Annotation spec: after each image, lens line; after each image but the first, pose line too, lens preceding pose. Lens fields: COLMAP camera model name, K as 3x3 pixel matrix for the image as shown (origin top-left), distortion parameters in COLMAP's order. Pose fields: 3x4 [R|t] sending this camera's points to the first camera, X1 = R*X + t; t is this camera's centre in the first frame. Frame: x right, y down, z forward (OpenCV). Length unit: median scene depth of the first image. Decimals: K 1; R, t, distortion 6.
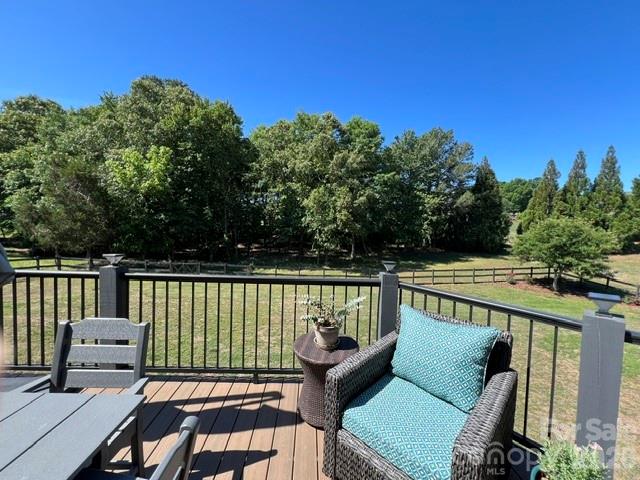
lens RADIAL K [[246.4, 0, 319.9], [0, 246.4, 240.6], [0, 0, 1]] dist [0.000512, 0.000215]
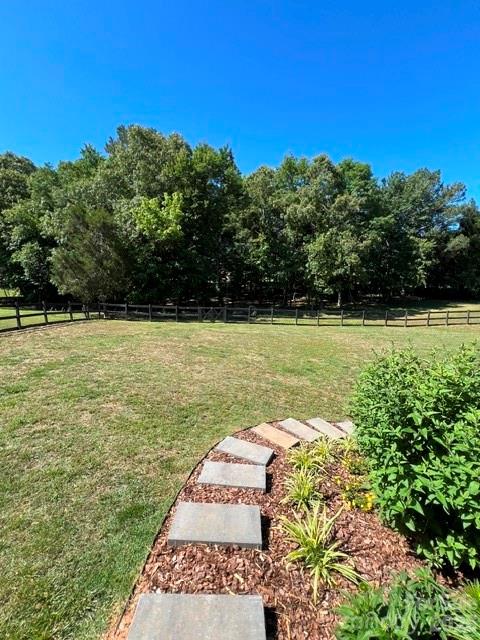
lens RADIAL K [[246.4, 0, 240.0], [0, 246.4, 319.5], [0, 0, 1]] dist [0.000512, 0.000215]
pose [[0.999077, -0.020005, -0.038000, -0.265819], [0.022789, 0.996977, 0.074285, 0.046616], [0.036399, -0.075082, 0.996513, -0.020838]]
